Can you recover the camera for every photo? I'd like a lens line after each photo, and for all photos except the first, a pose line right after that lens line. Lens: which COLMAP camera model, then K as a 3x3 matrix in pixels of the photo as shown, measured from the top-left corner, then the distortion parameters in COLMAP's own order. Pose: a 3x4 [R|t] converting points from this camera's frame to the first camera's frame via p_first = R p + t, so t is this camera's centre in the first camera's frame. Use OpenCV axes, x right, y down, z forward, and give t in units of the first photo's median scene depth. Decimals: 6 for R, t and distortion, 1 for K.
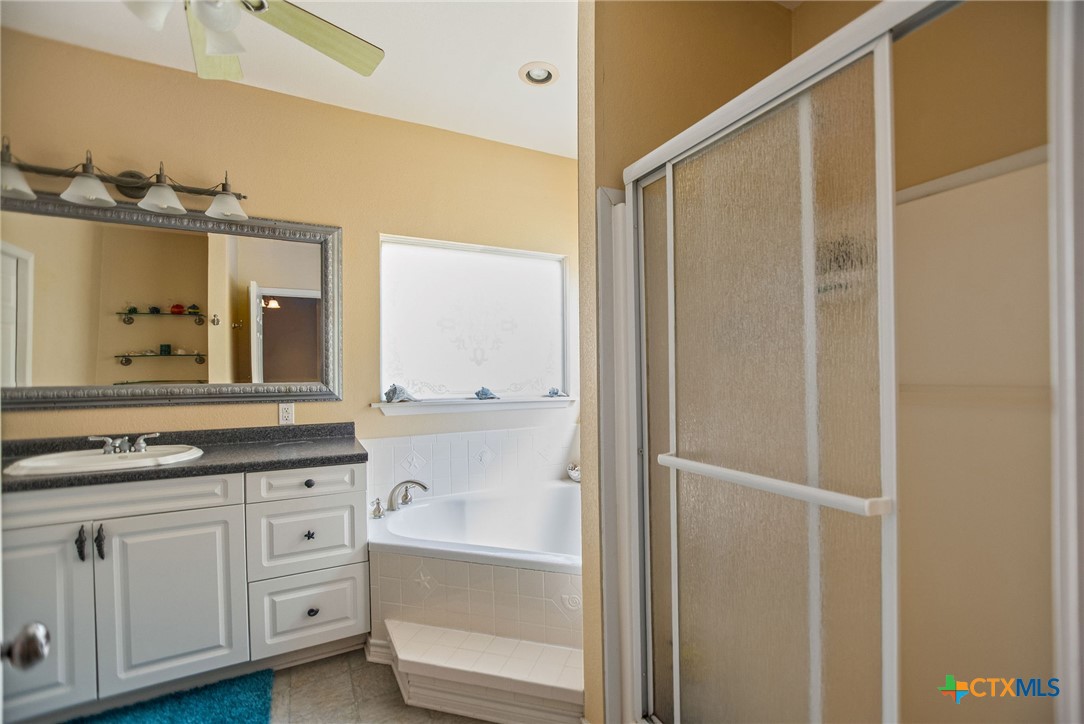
lens RADIAL K [[462.2, 0, 541.4], [0, 462.2, 357.1], [0, 0, 1]] dist [-0.002182, 0.005868]
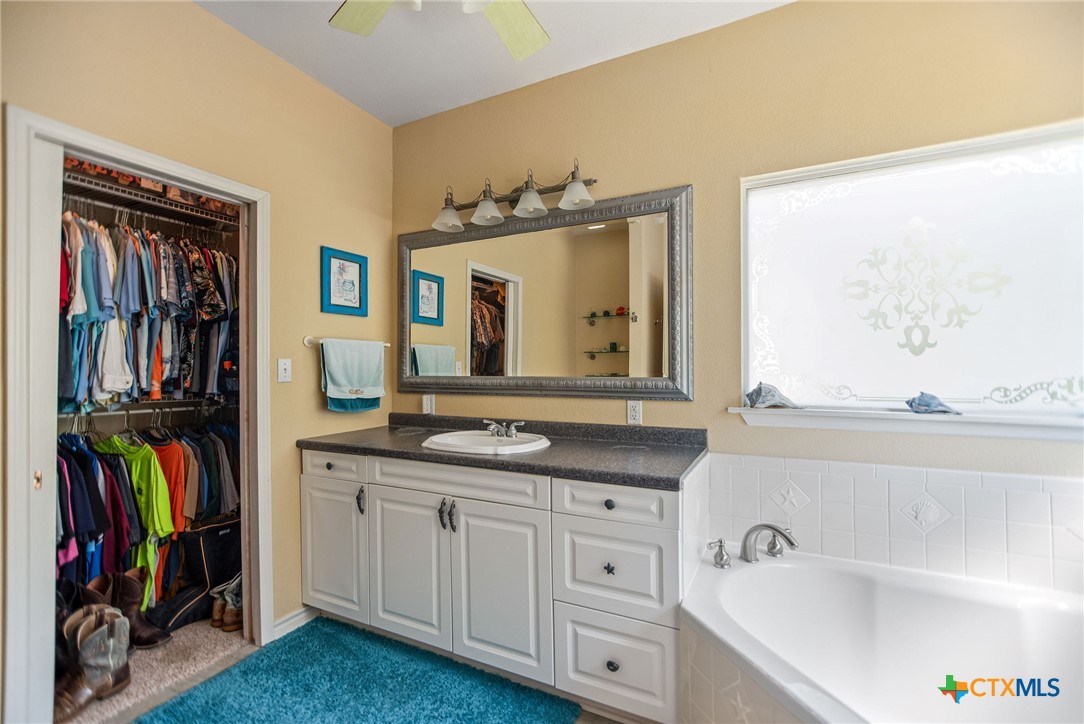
lens RADIAL K [[472.0, 0, 542.0], [0, 472.0, 362.0], [0, 0, 1]] dist [-0.012957, 0.000219]
pose [[0.613840, -0.004188, -0.789419, 0.059591], [0.022543, 0.999671, 0.012225, 0.012319], [0.789109, -0.025300, 0.613733, 0.346038]]
